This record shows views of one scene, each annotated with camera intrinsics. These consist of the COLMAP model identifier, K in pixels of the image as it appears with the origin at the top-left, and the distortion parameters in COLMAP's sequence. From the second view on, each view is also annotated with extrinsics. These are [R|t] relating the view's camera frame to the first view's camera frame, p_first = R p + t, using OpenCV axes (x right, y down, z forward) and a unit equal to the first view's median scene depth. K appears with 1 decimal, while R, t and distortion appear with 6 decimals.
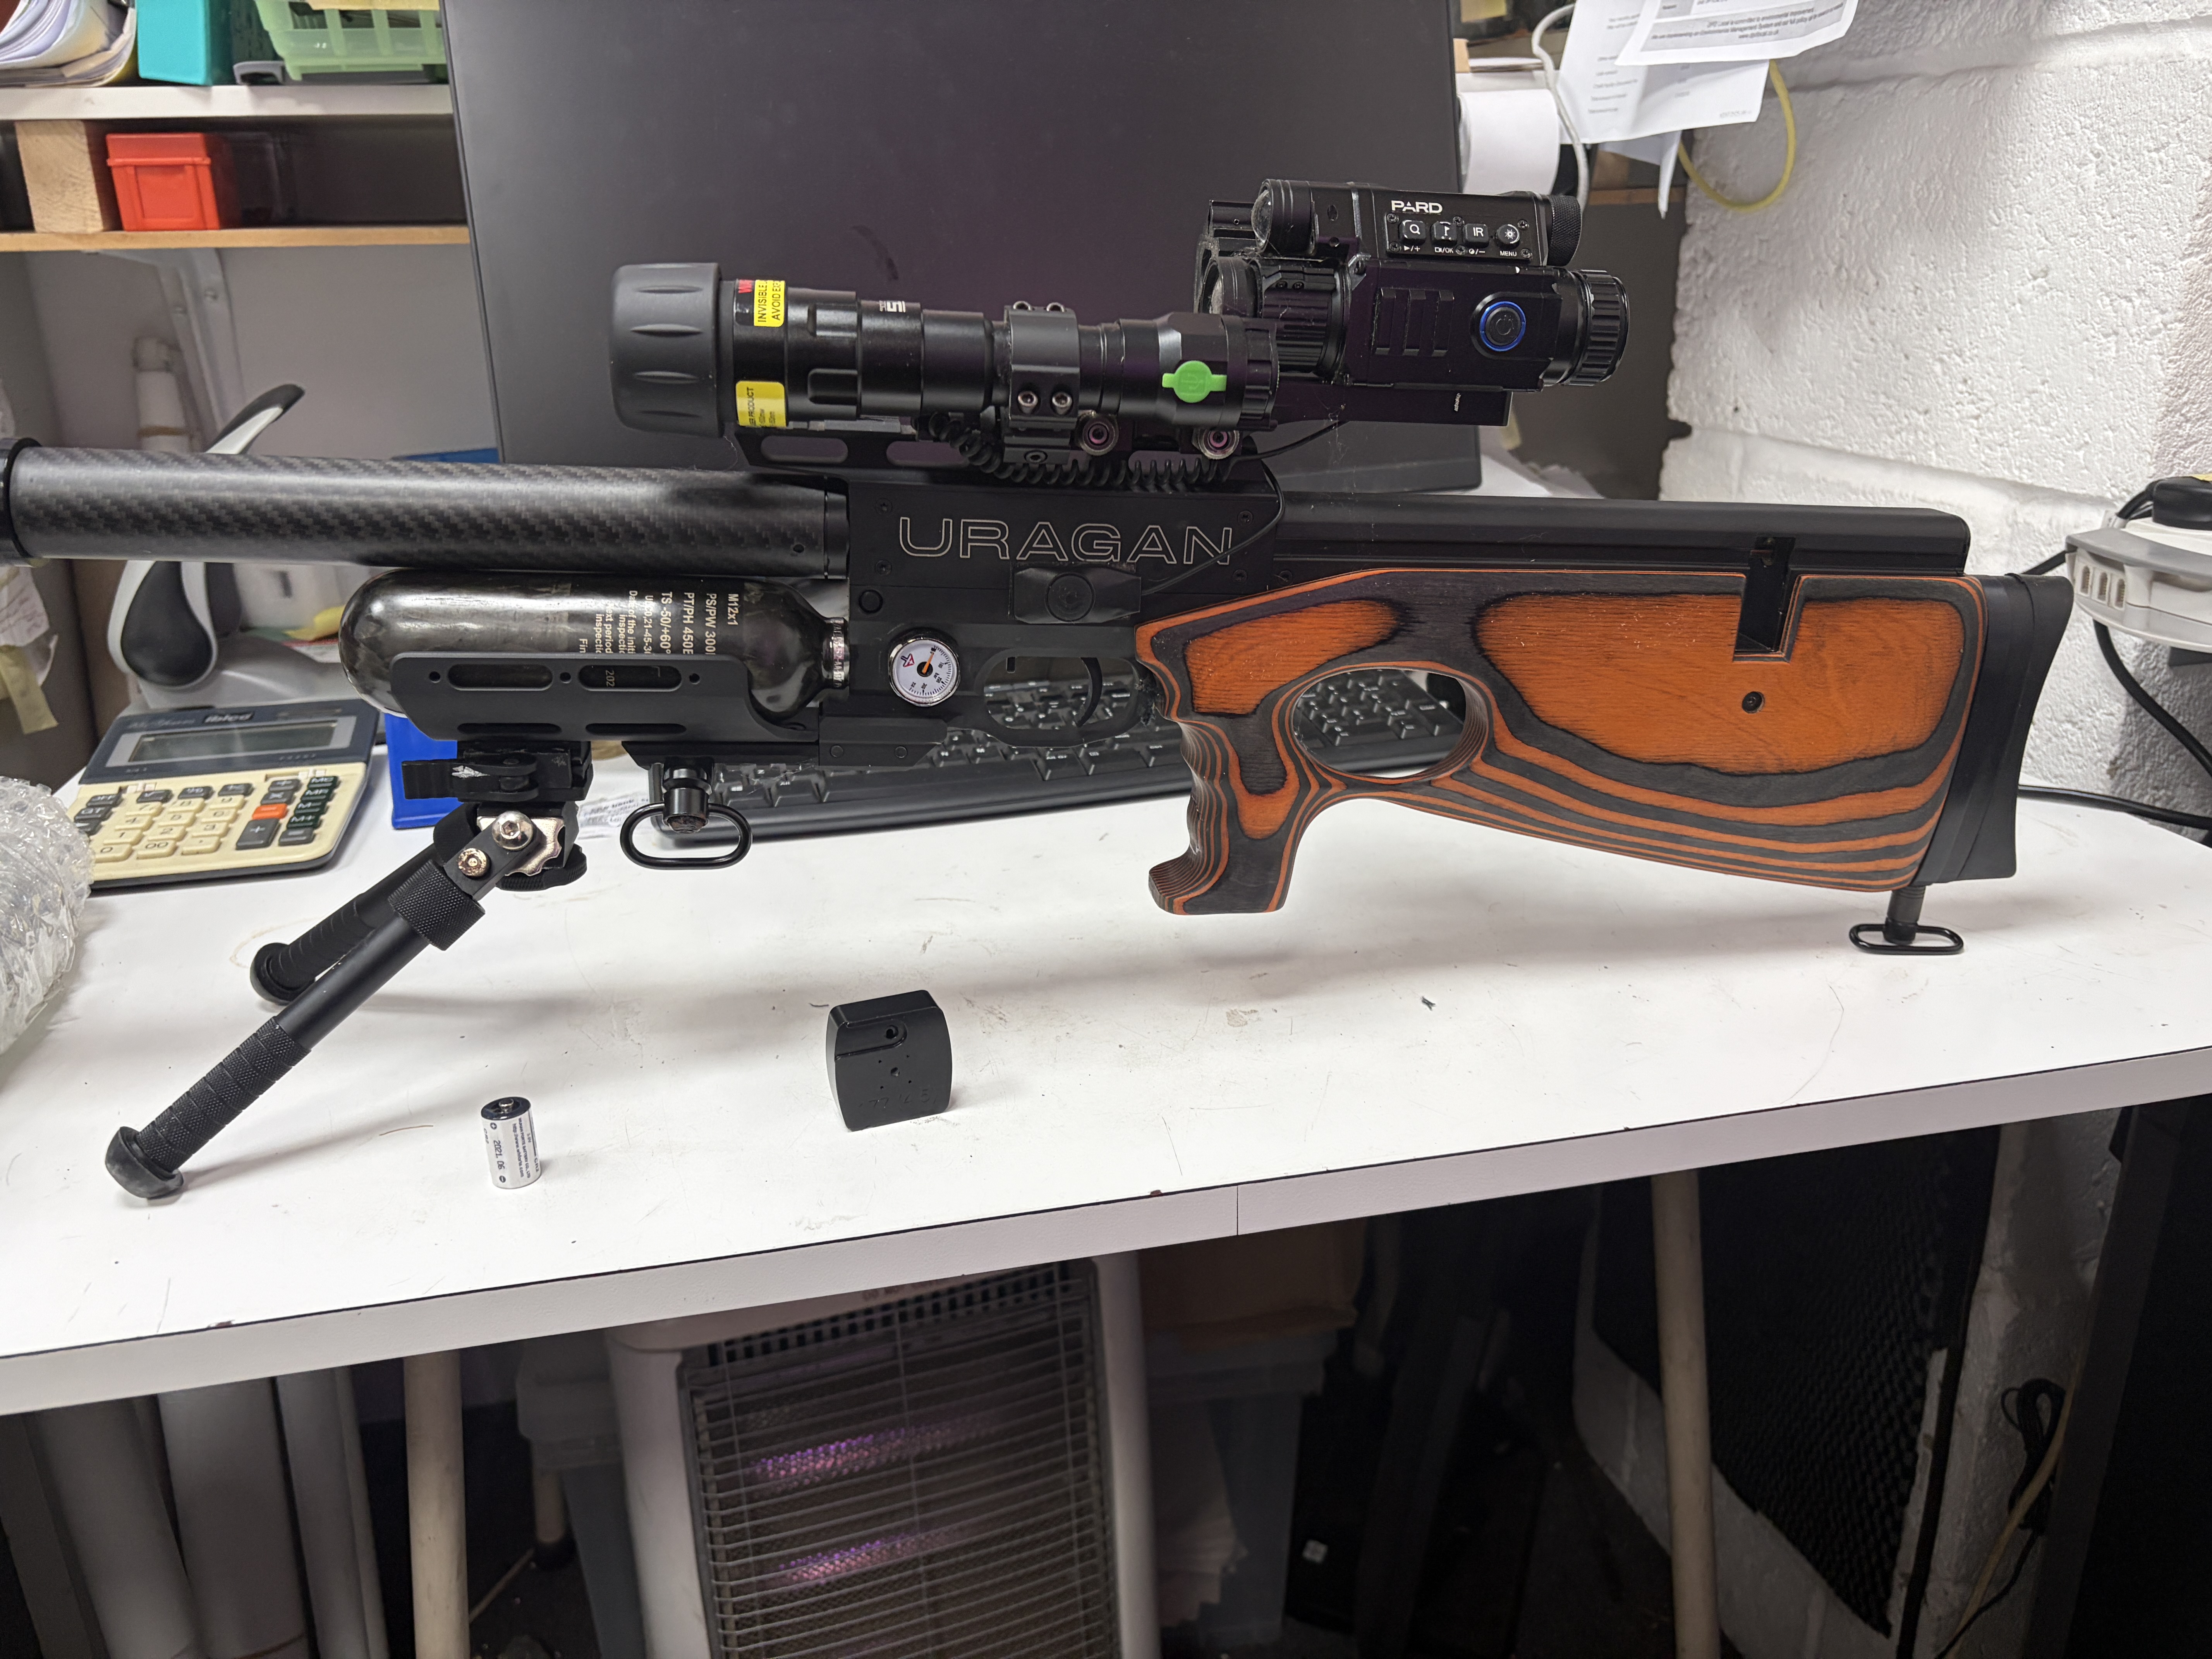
lens RADIAL K [[1690.7, 0, 1102.7], [0, 1690.7, 834.4], [0, 0, 1]] dist [0.035554, -0.062210]
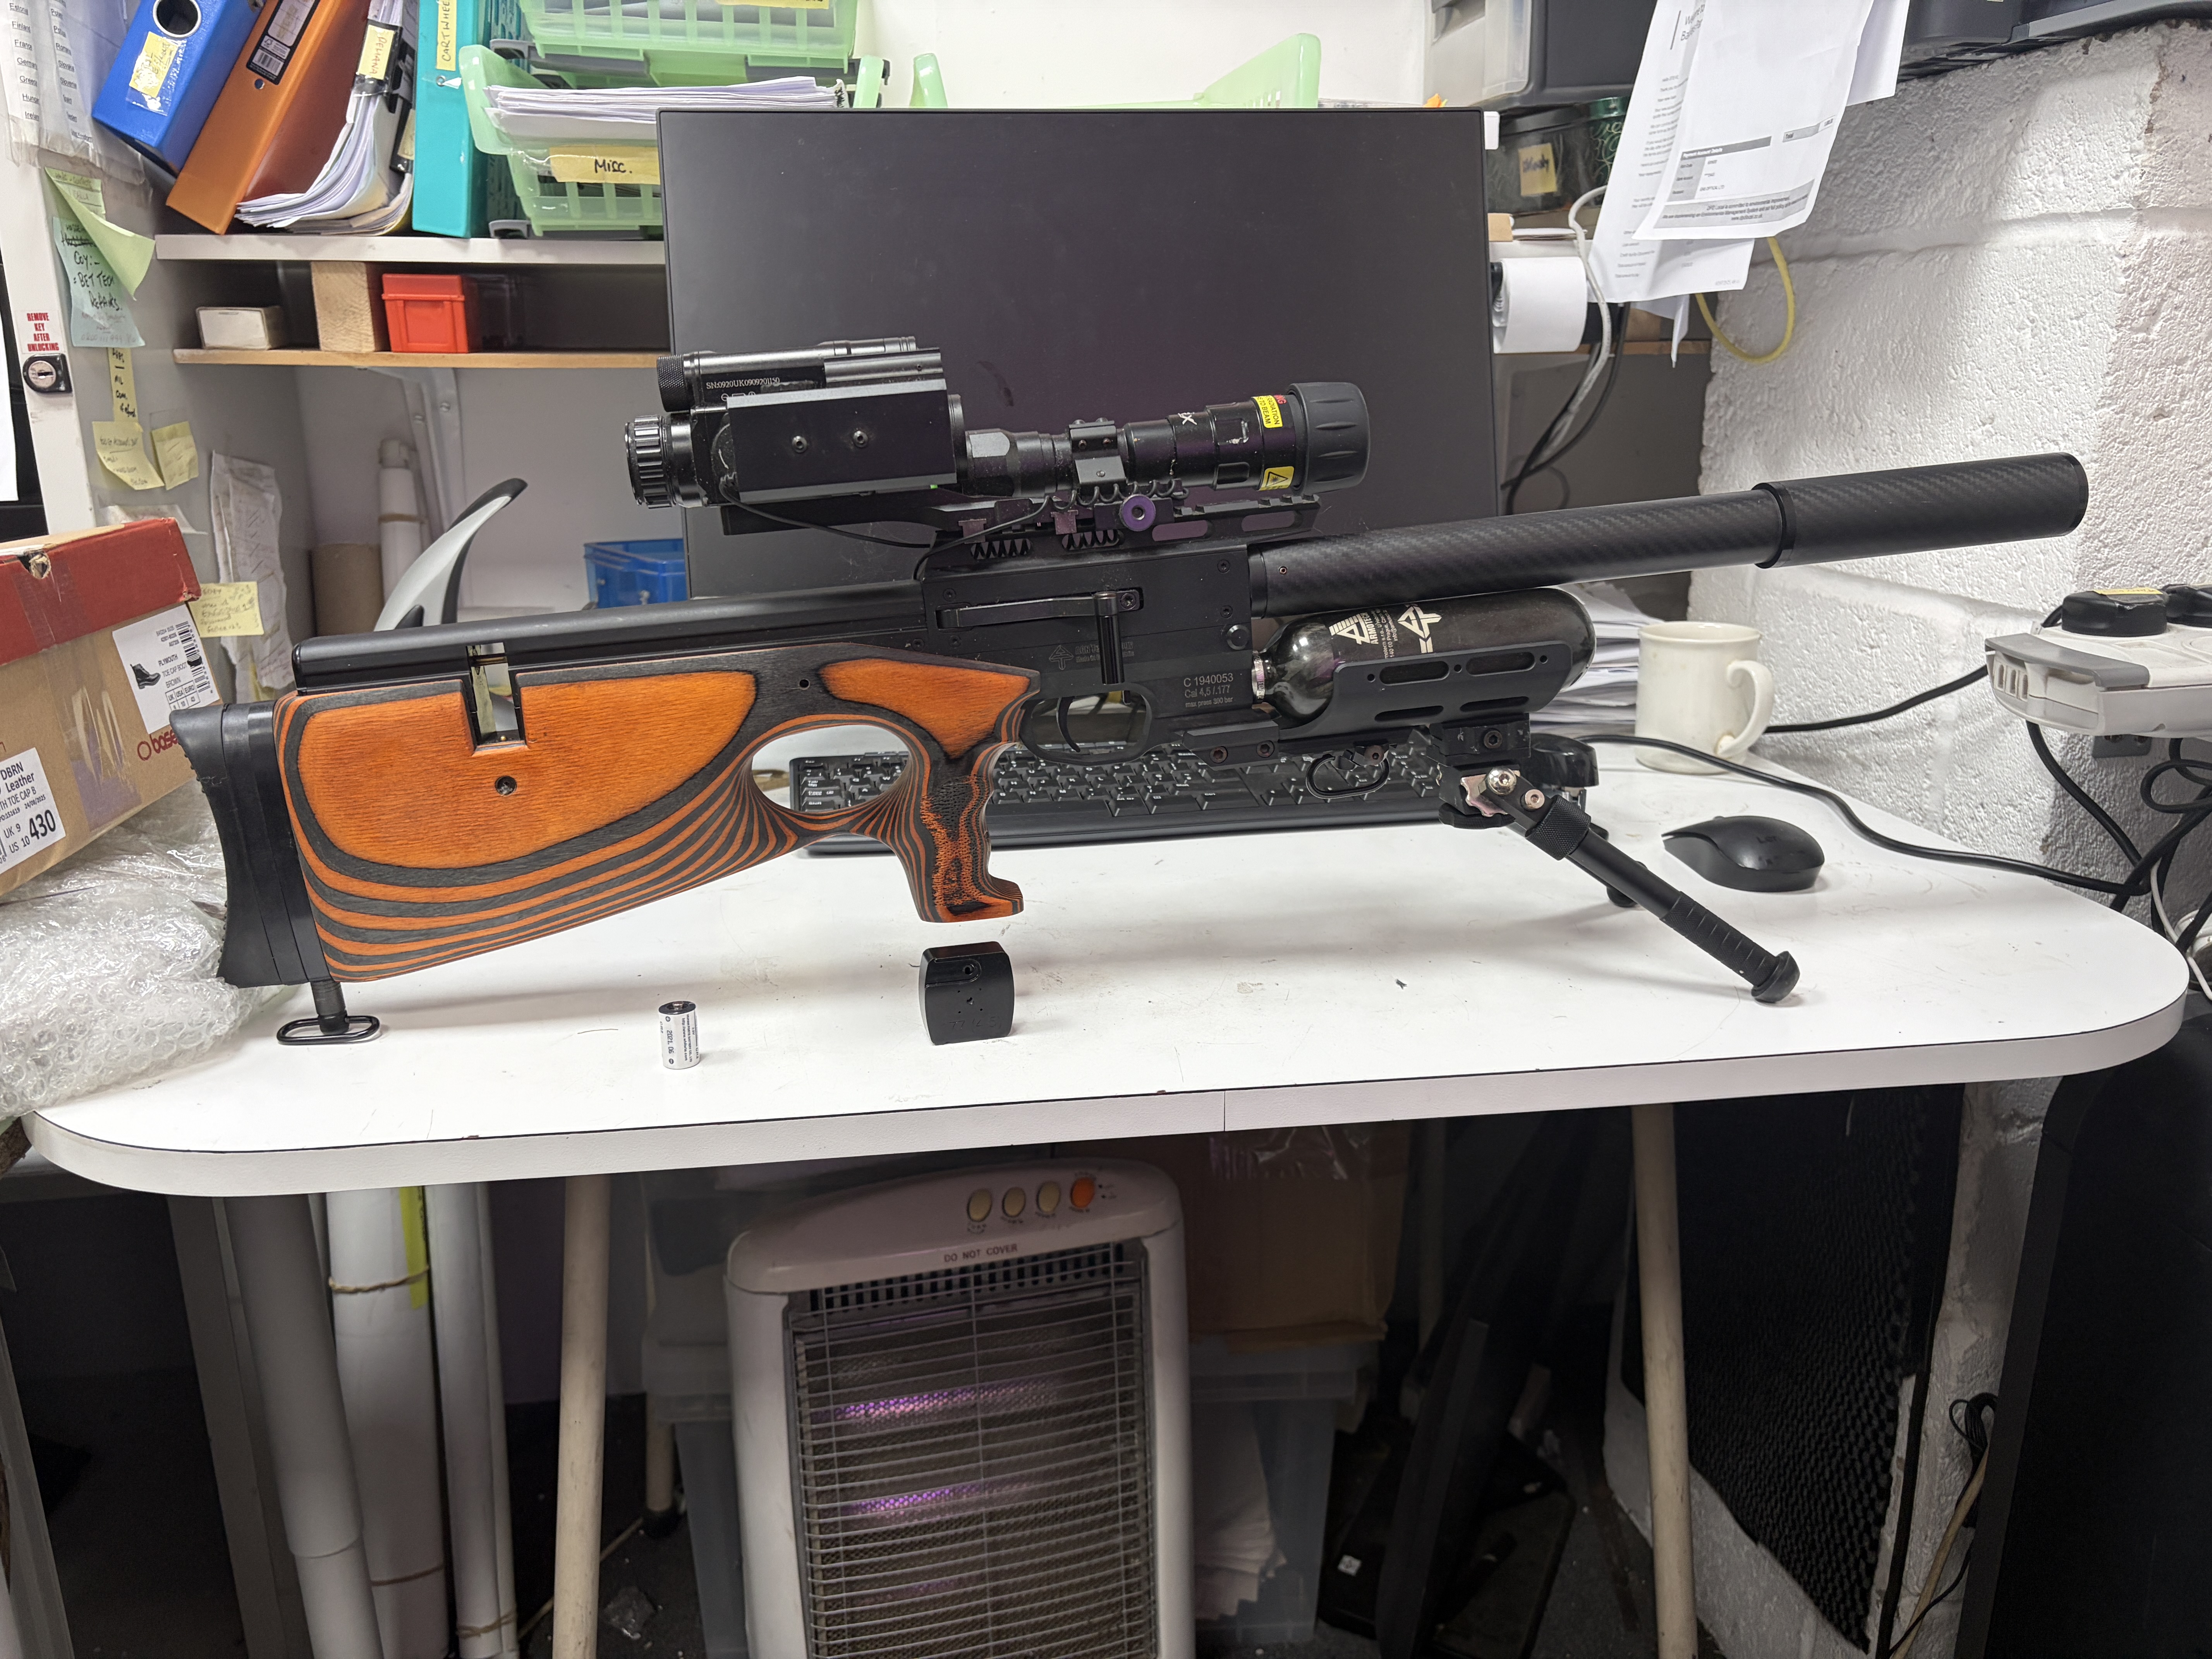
lens RADIAL K [[1686.6, 0, 1104.8], [0, 1686.6, 839.1], [0, 0, 1]] dist [0.008810, -0.009652]
pose [[0.996873, 0.039283, -0.068567, 0.035195], [-0.043771, 0.996909, -0.065236, 0.052482], [0.065793, 0.068033, 0.995511, -0.157612]]
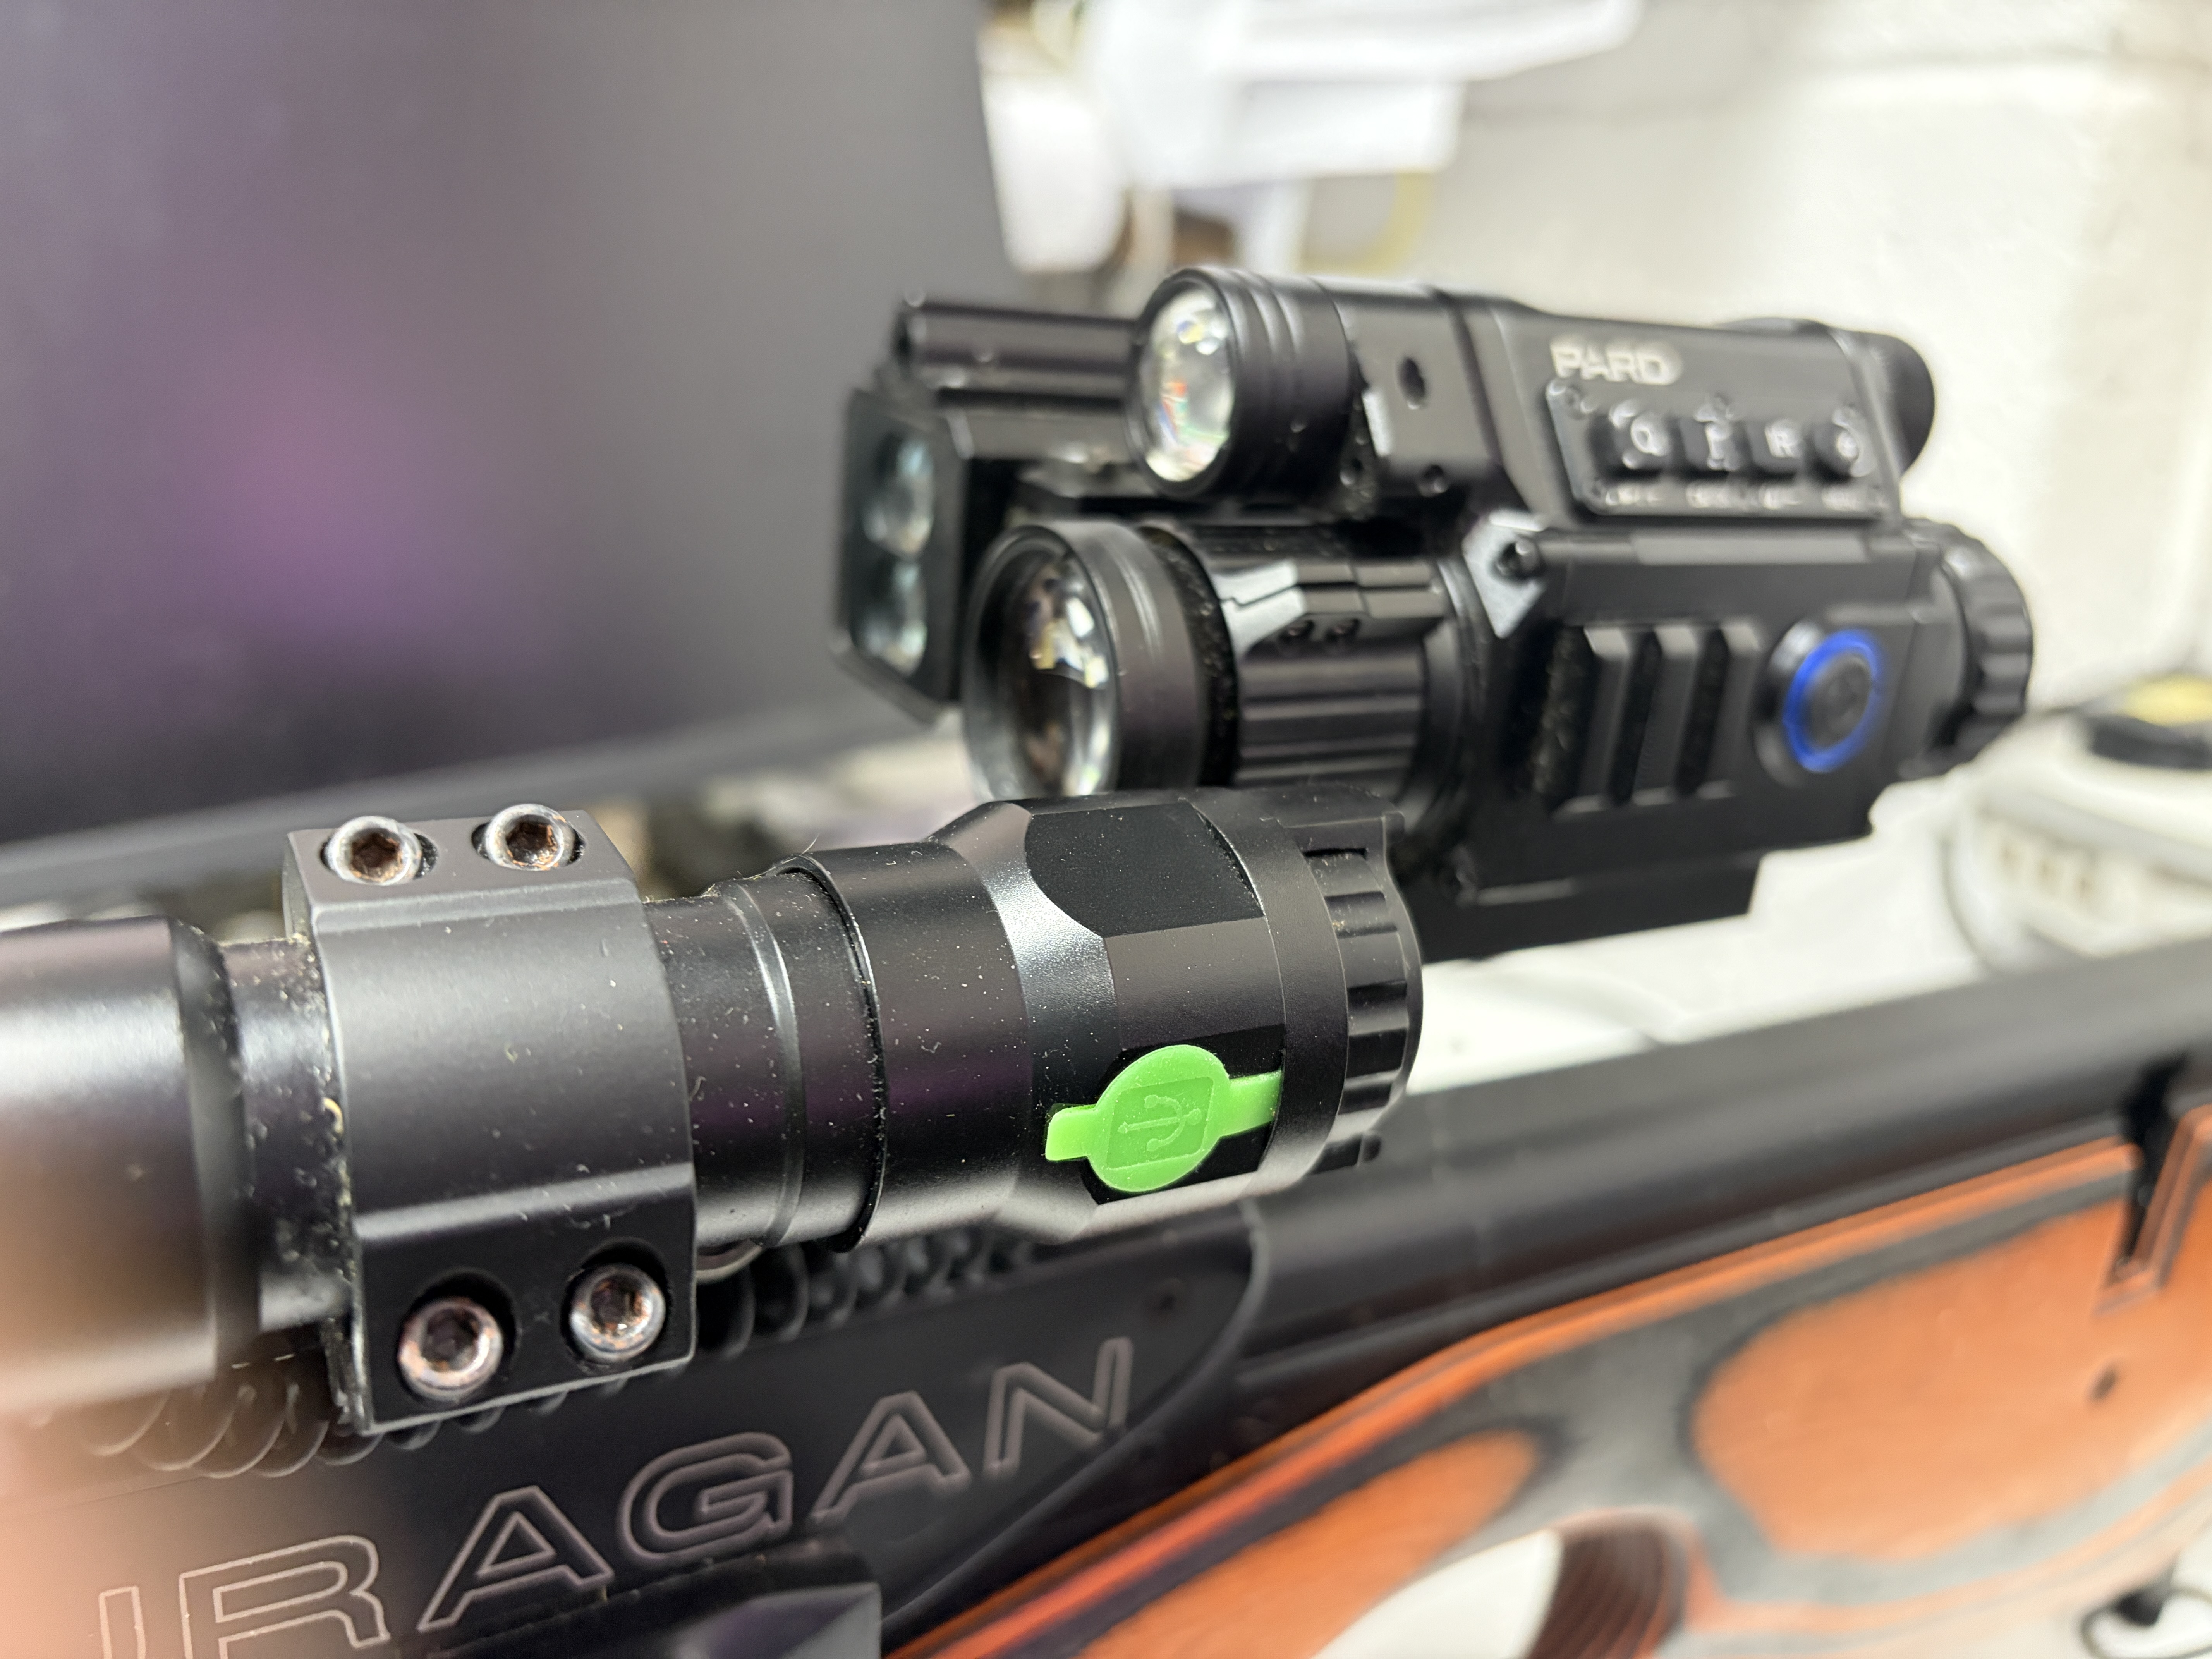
lens RADIAL K [[1656.5, 0, 1043.5], [0, 1656.5, 831.7], [0, 0, 1]] dist [0.009784, -0.036225]
pose [[0.933462, -0.098289, 0.344946, -0.020735], [0.101300, 0.994812, 0.009334, -0.160059], [-0.344074, 0.026230, 0.938576, 0.403810]]
